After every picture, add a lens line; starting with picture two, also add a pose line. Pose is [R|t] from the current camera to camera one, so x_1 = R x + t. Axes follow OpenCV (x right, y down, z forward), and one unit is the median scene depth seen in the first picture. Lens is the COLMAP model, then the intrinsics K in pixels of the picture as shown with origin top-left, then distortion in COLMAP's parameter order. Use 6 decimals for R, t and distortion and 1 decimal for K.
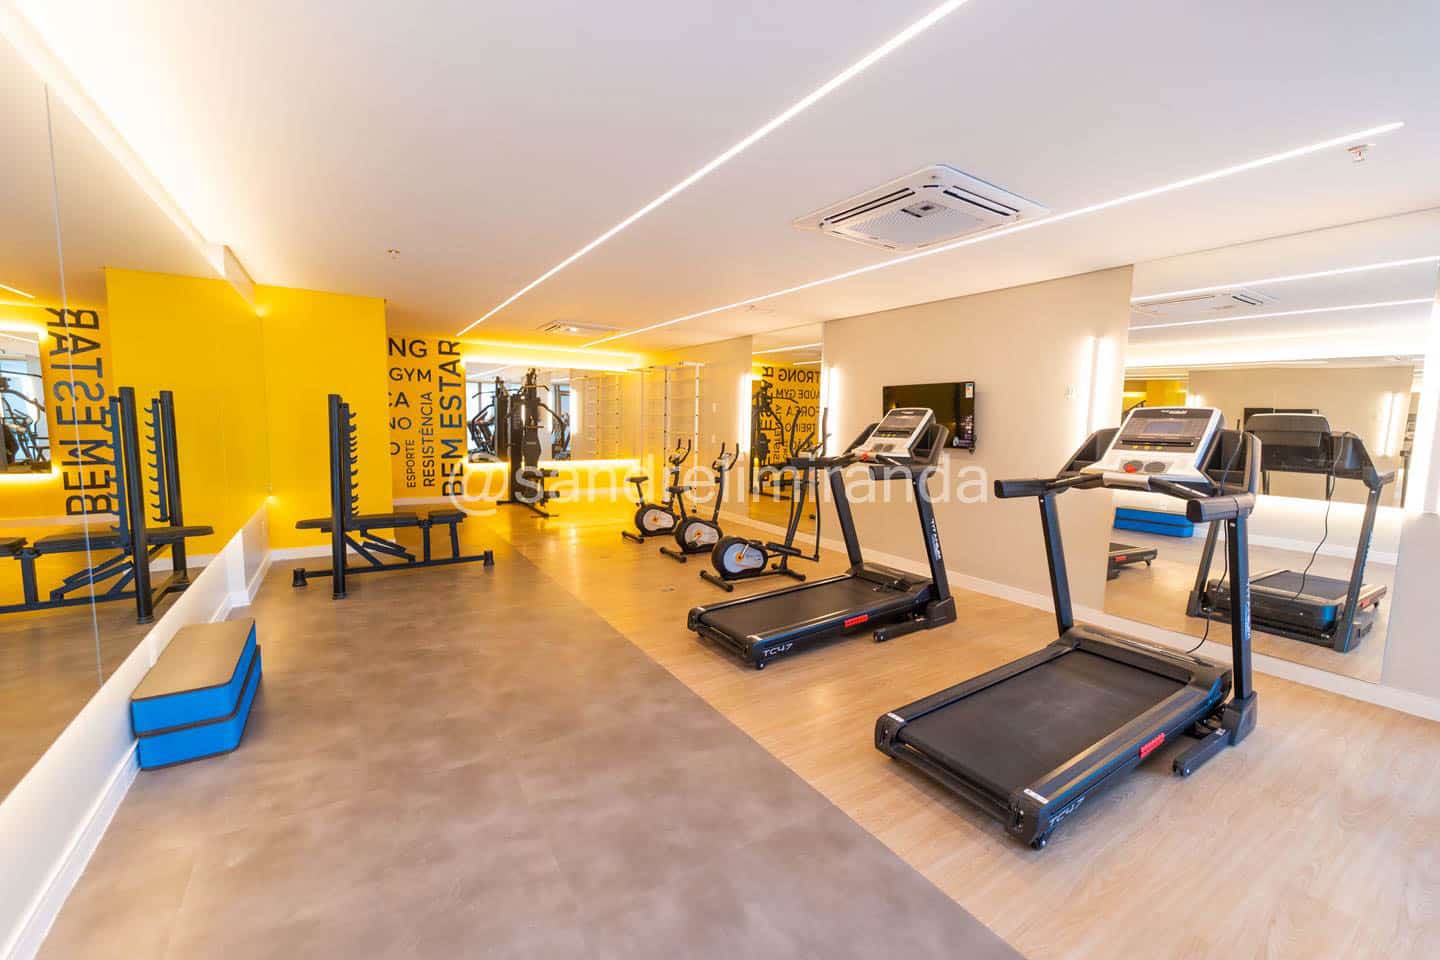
lens RADIAL K [[583.4, 0, 717.9], [0, 583.4, 476.1], [0, 0, 1]] dist [-0.003338, -0.000433]
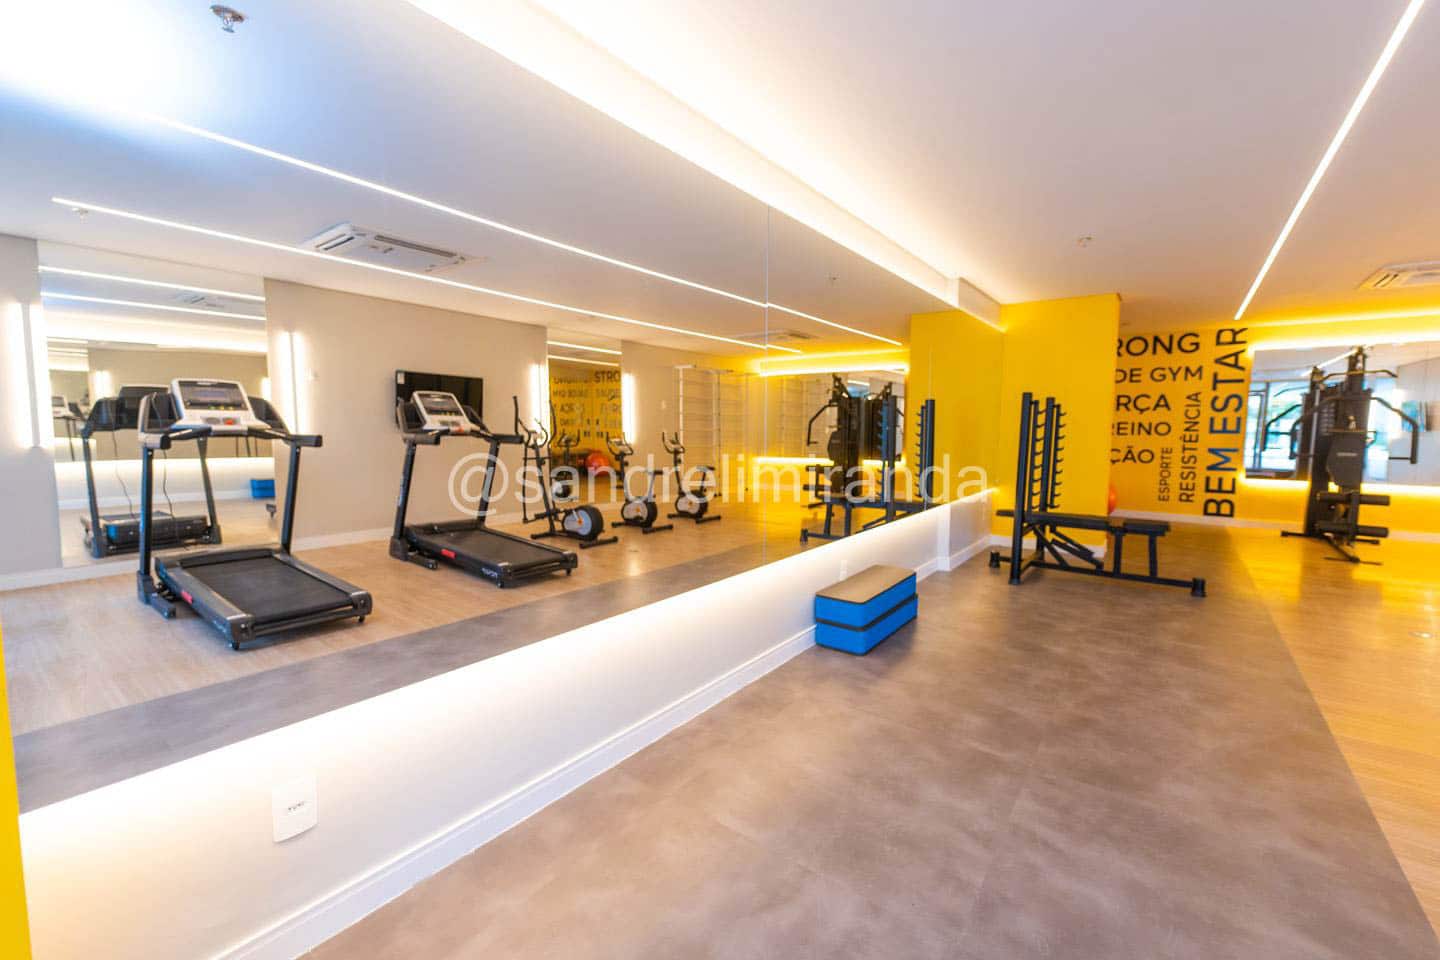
lens RADIAL K [[583.4, 0, 717.9], [0, 583.4, 476.1], [0, 0, 1]] dist [-0.003338, -0.000433]
pose [[0.328904, 0.064624, -0.942150, 0.137840], [-0.092901, 0.995031, 0.035819, 0.021530], [0.939783, 0.075746, 0.333273, 0.102249]]
